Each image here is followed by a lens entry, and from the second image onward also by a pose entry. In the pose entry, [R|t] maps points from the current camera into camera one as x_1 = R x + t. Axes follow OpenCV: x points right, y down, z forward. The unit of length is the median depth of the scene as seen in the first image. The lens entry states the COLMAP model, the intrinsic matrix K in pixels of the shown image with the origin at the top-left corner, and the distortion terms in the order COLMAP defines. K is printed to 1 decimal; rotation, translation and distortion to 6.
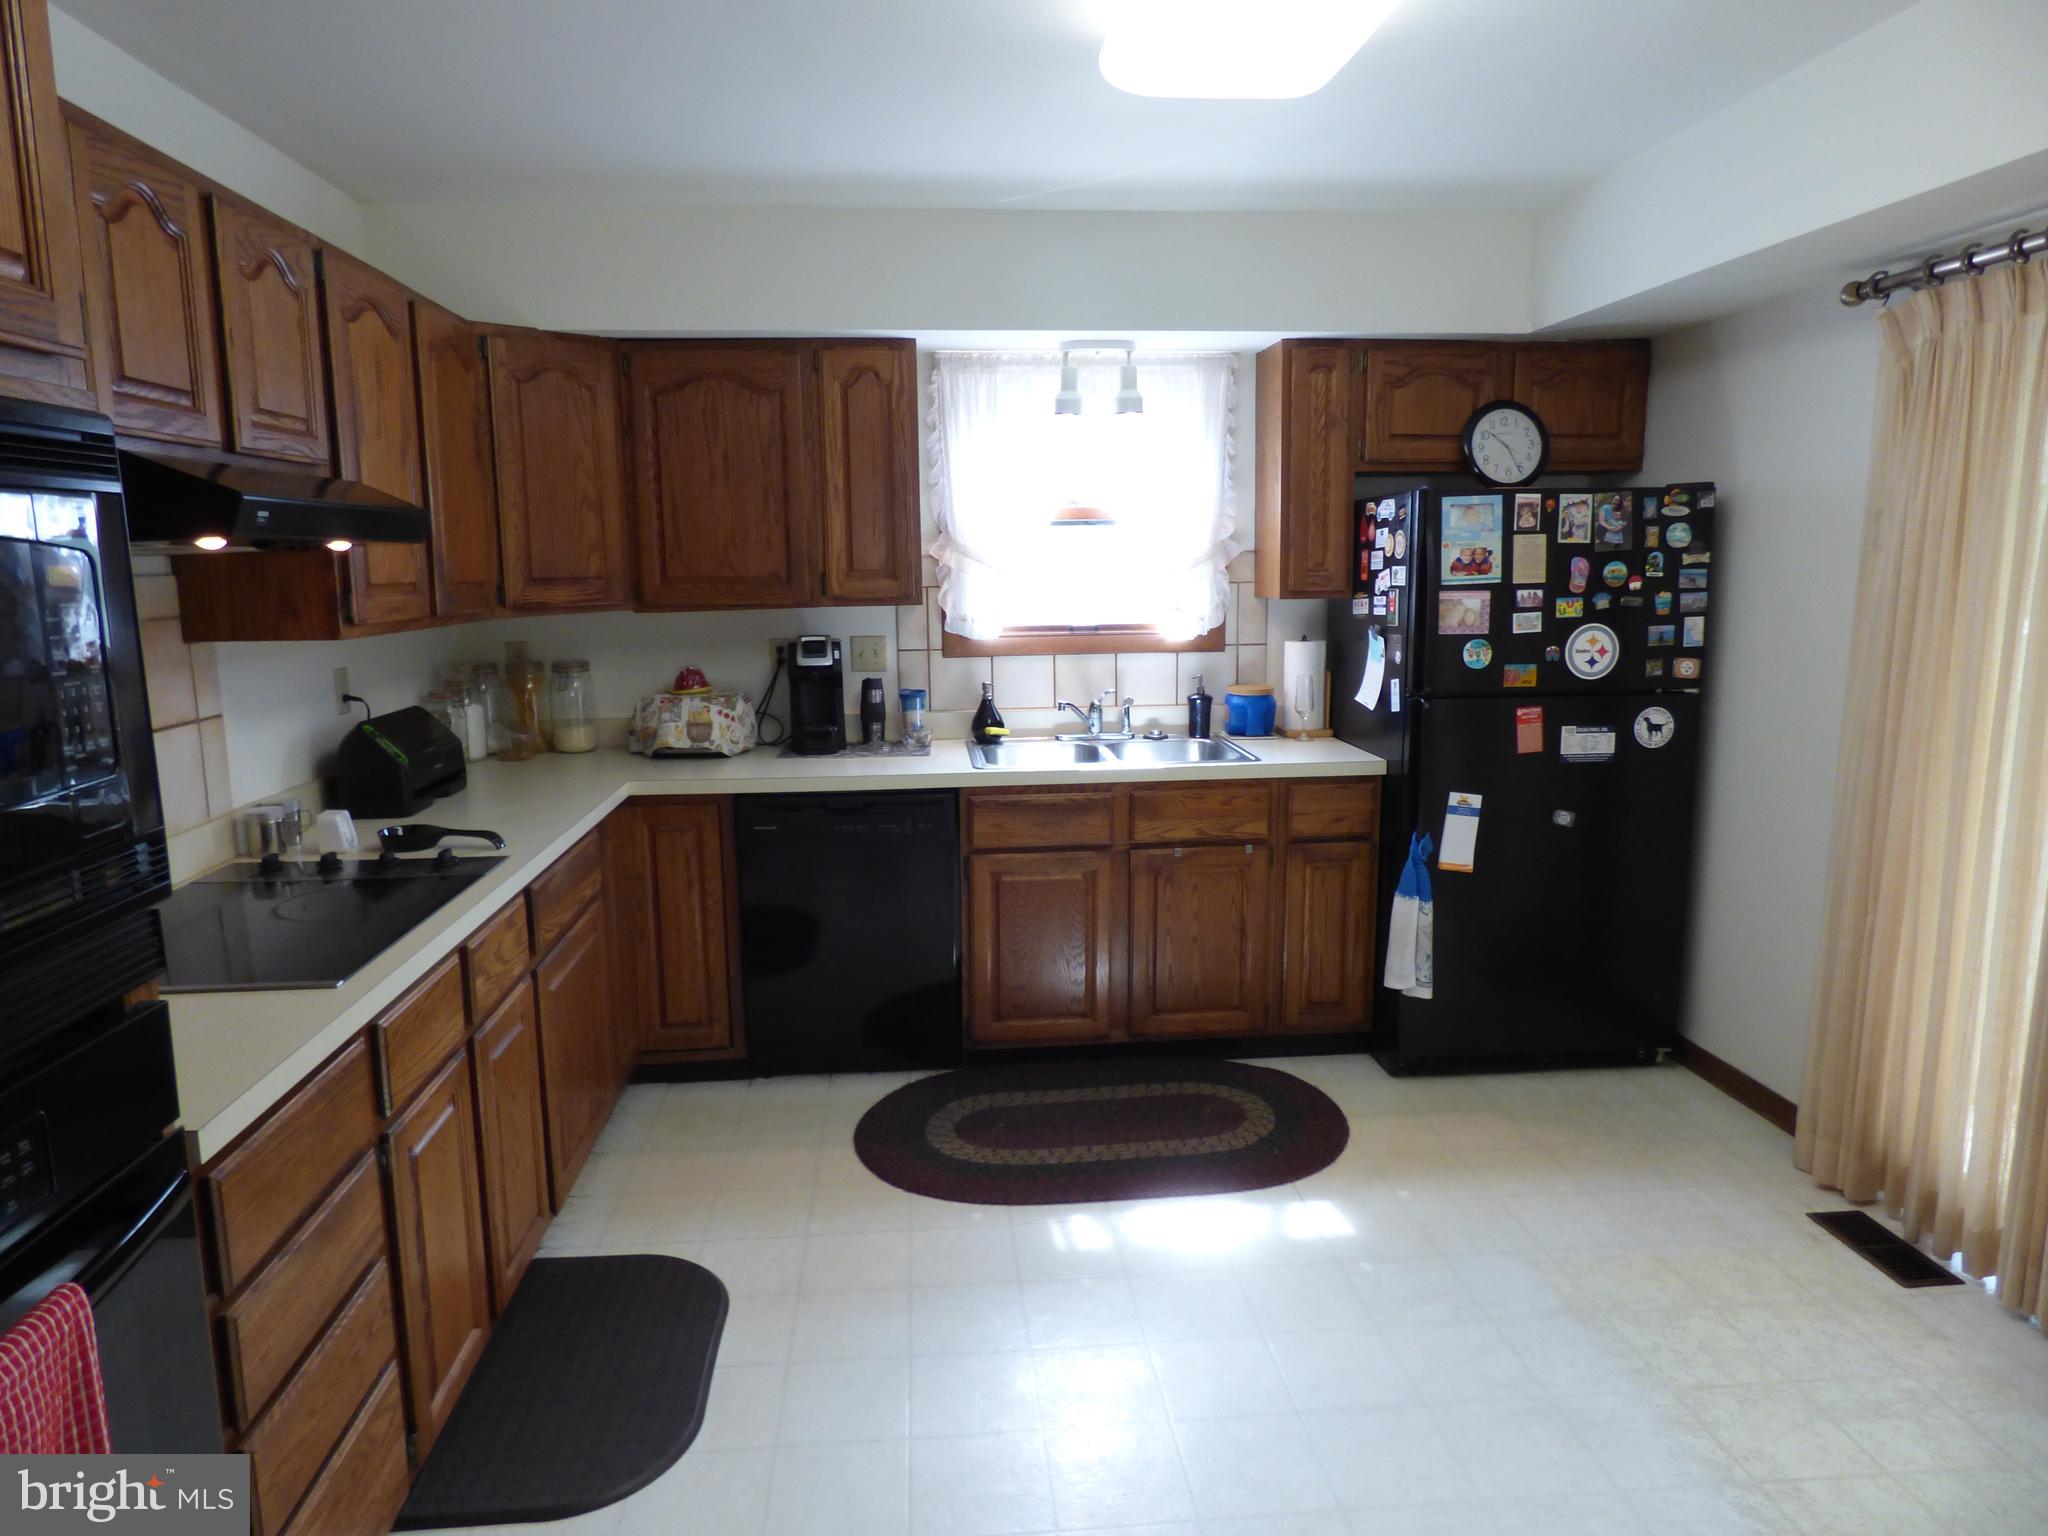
lens RADIAL K [[1250.7, 0, 1023.3], [0, 1250.7, 764.3], [0, 0, 1]] dist [-0.001134, 0.000479]
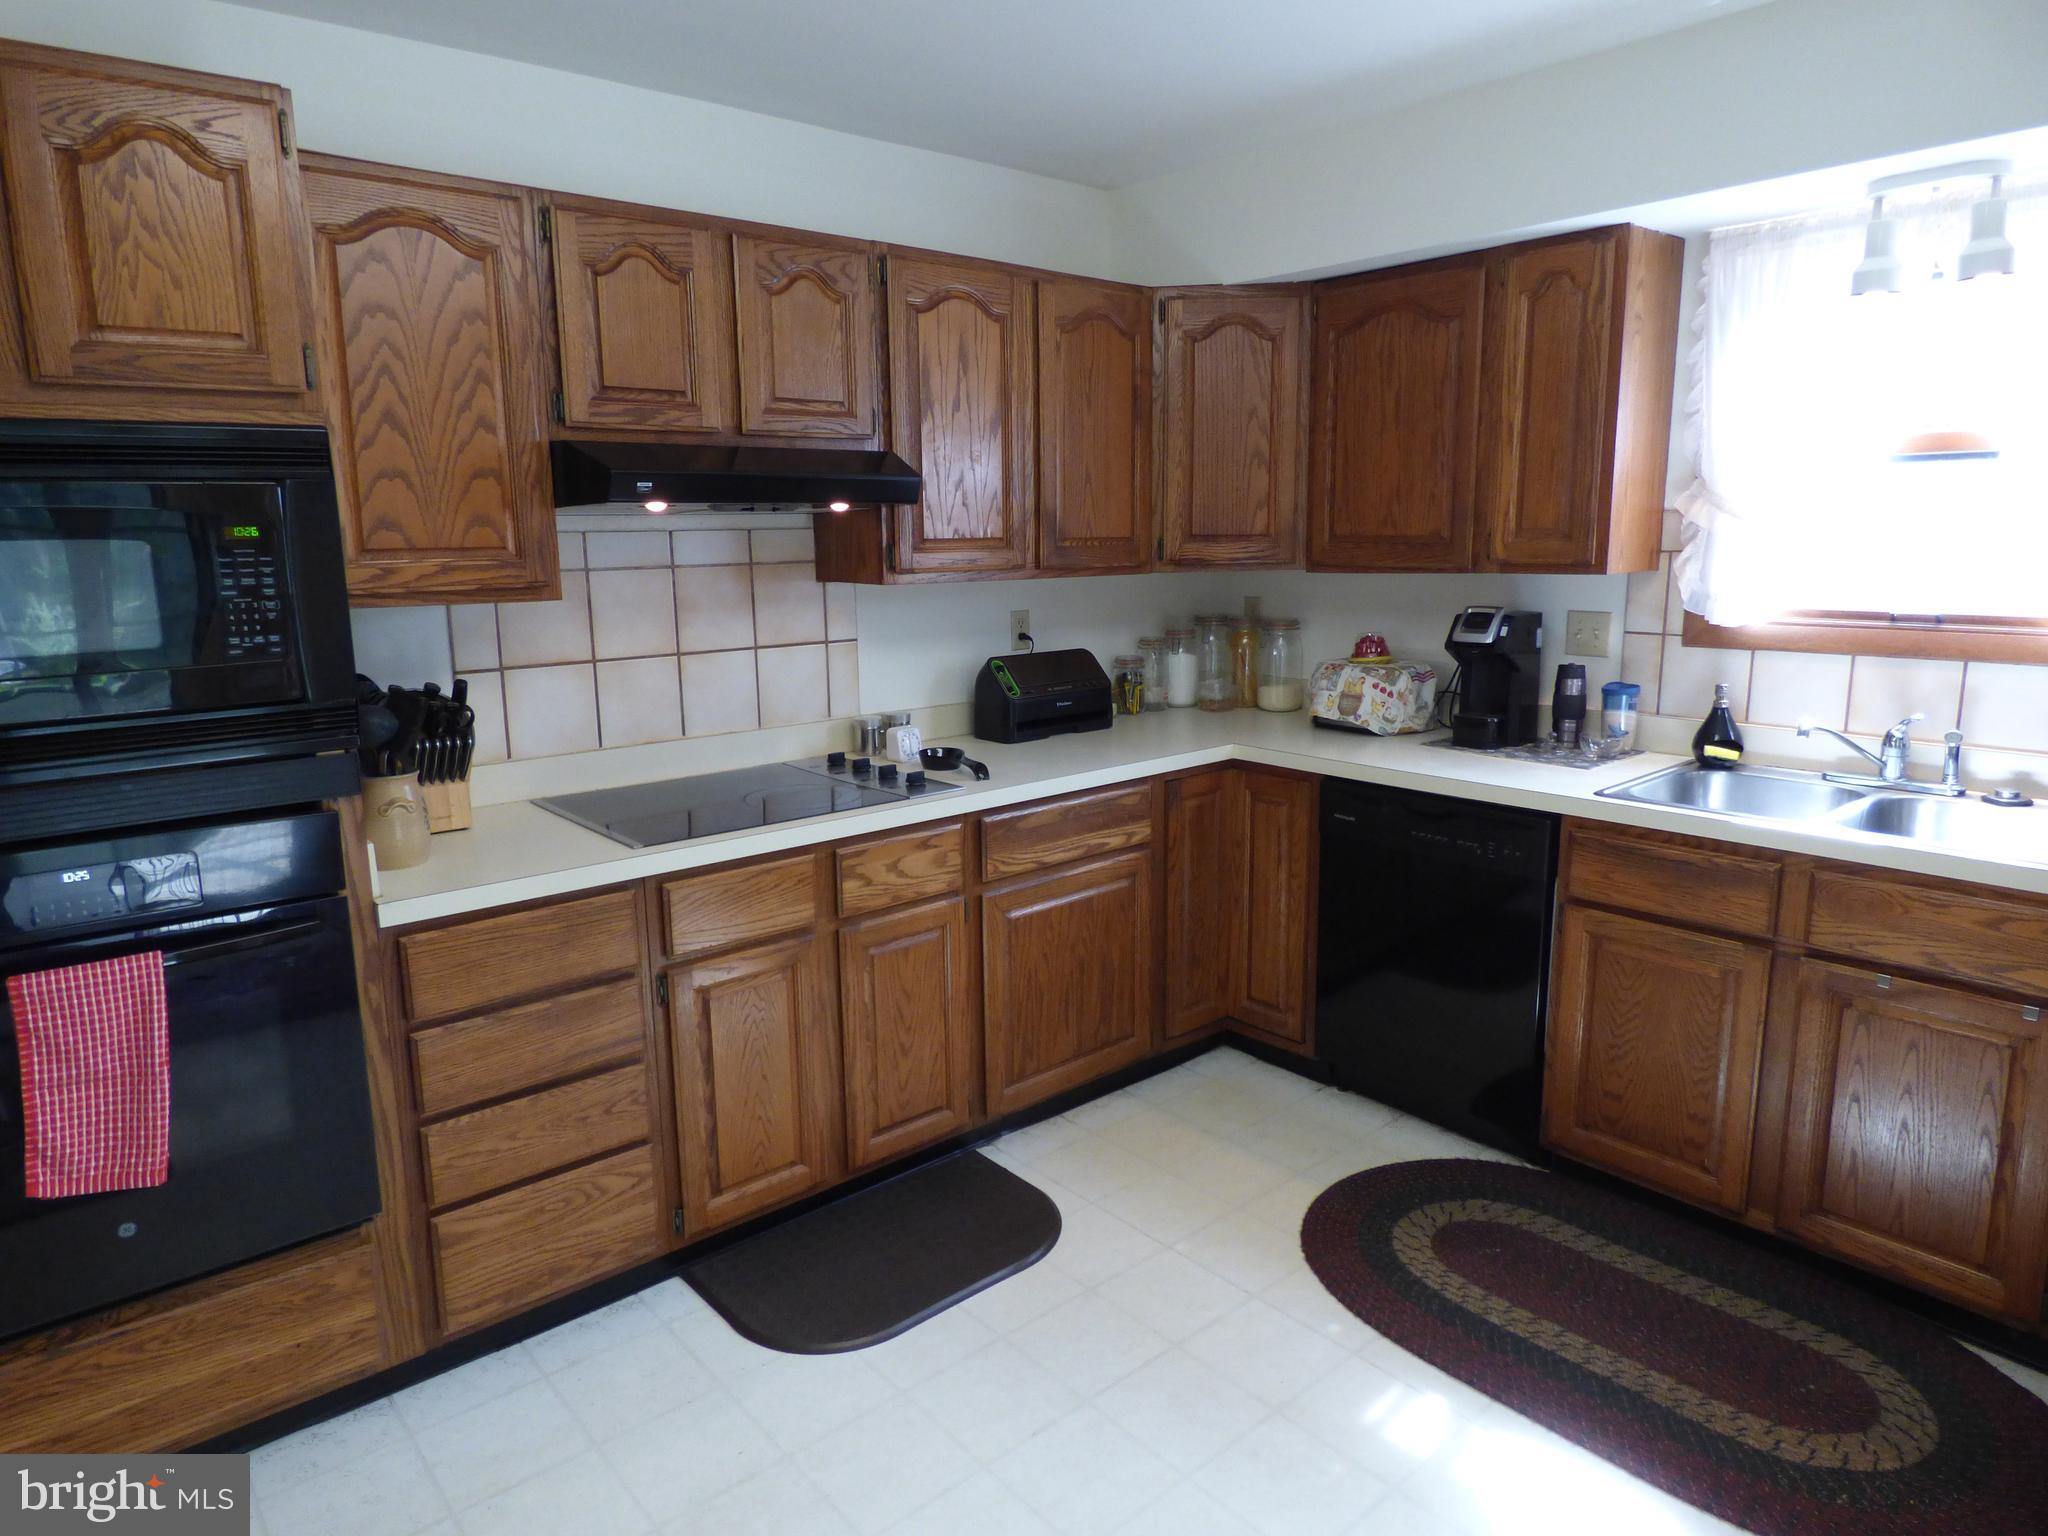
lens RADIAL K [[1250.7, 0, 1024.6], [0, 1250.7, 764.5], [0, 0, 1]] dist [-0.001134, 0.000479]
pose [[0.582258, 0.156145, -0.797869, 0.360960], [-0.128537, 0.986720, 0.099302, -0.044920], [0.802779, 0.044736, 0.594596, 0.275627]]
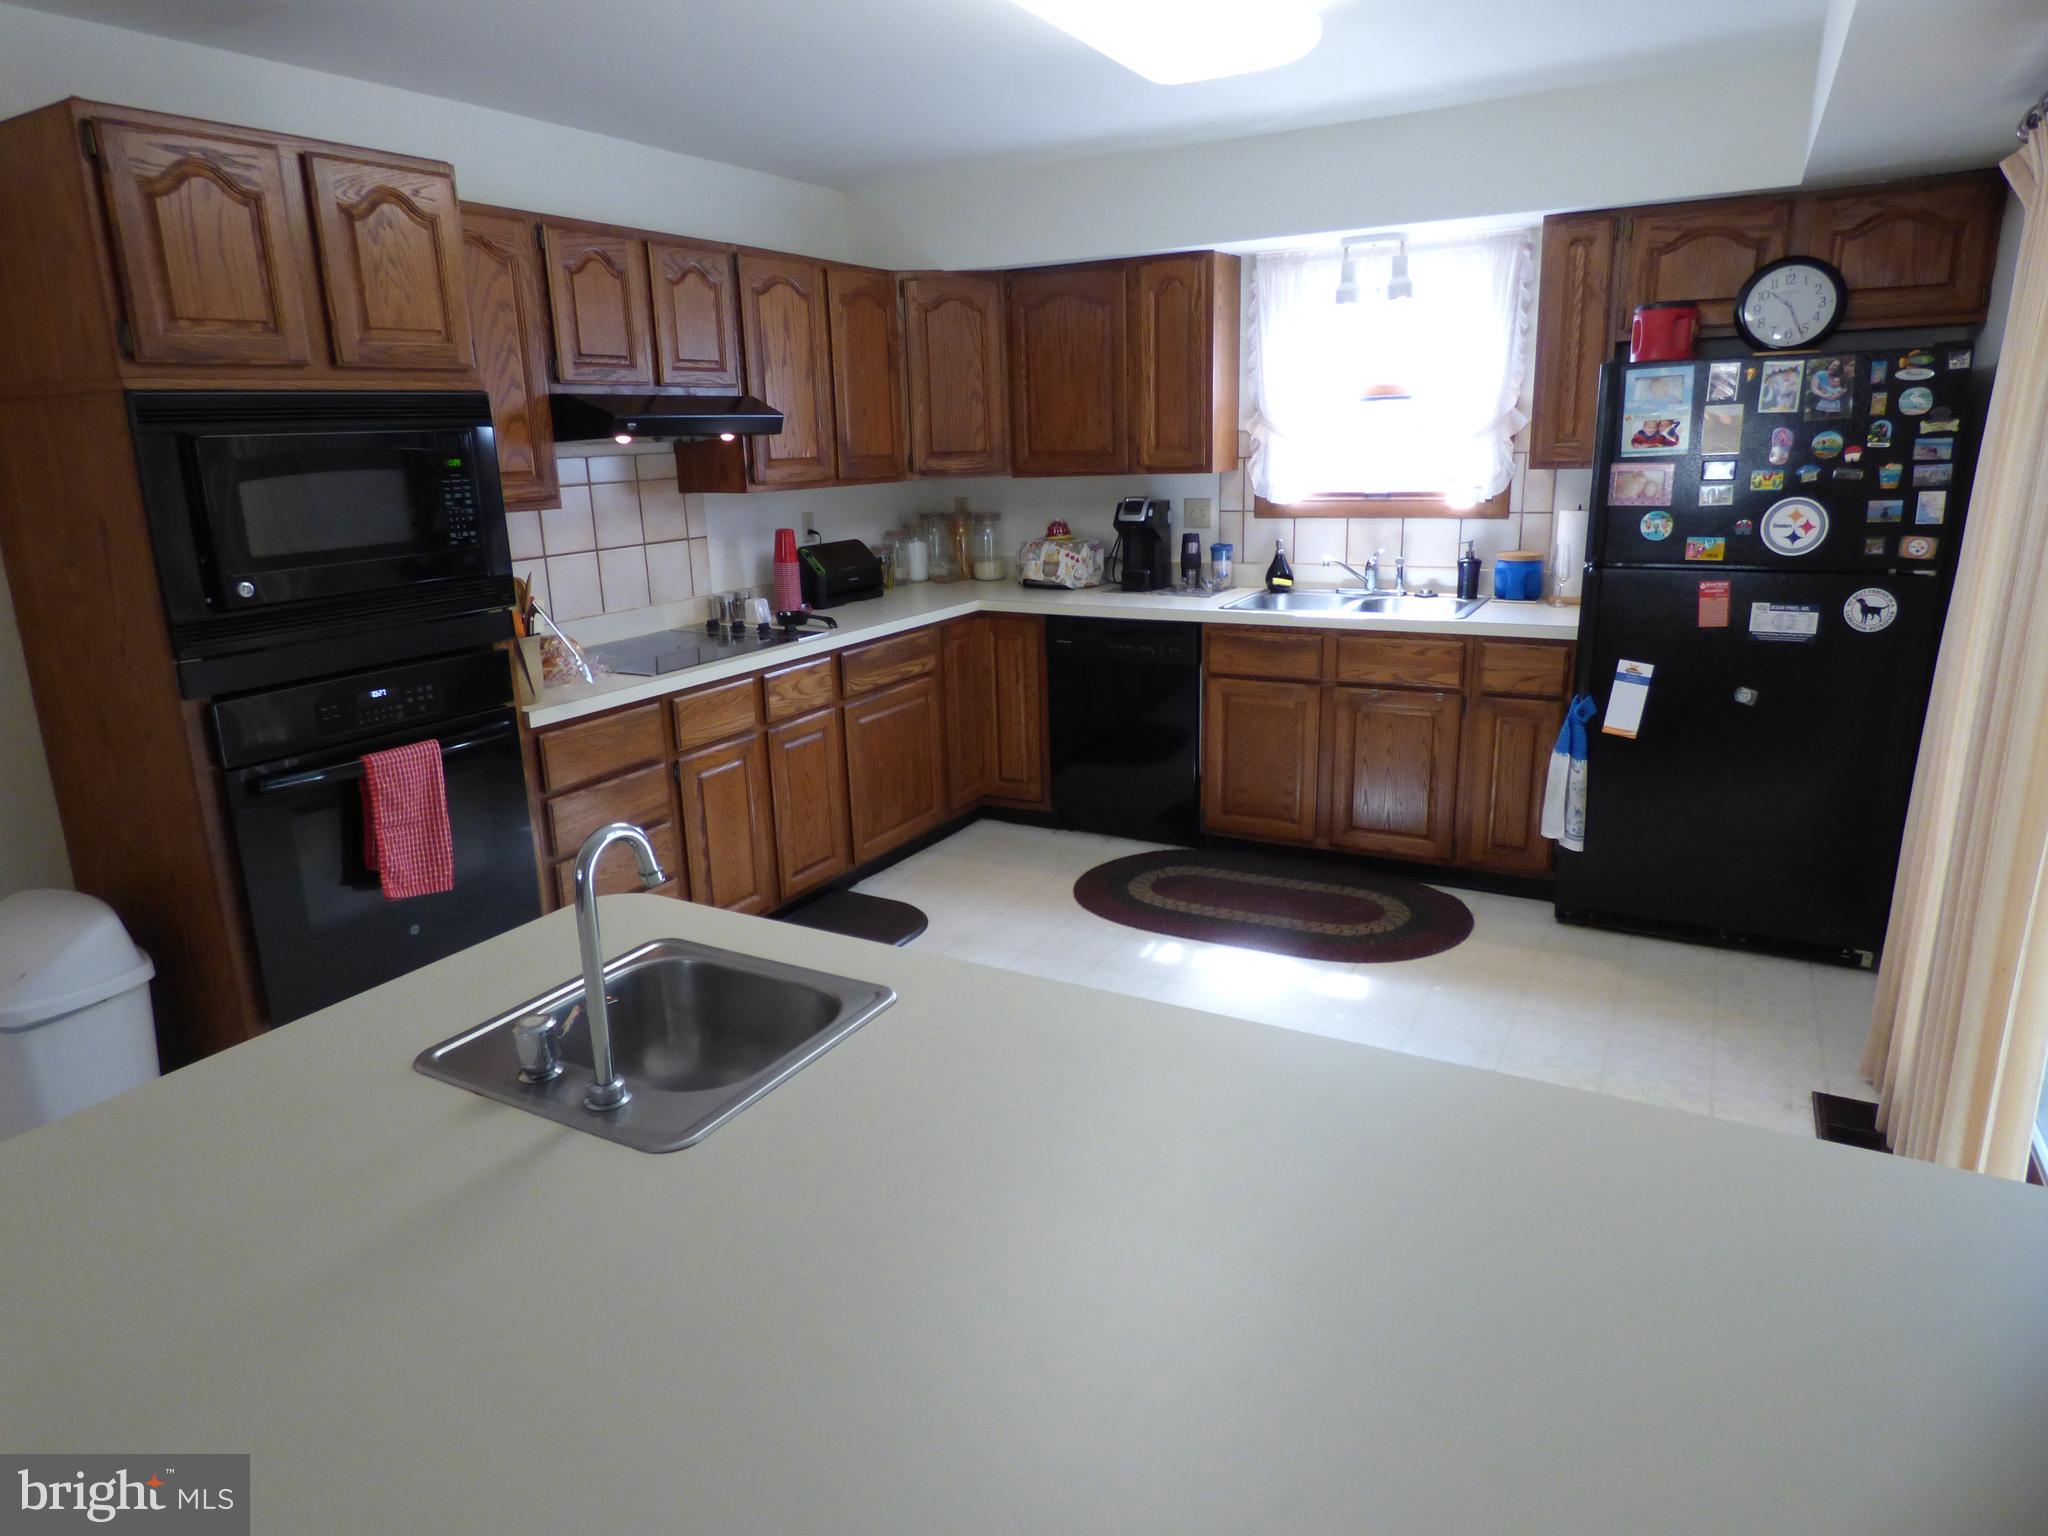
lens RADIAL K [[1250.7, 0, 1034.5], [0, 1250.7, 771.6], [0, 0, 1]] dist [-0.001134, 0.000479]
pose [[0.831530, 0.134724, -0.538894, 0.499446], [-0.074413, 0.988415, 0.132283, 0.013034], [0.550473, -0.069897, 0.831922, -0.141361]]
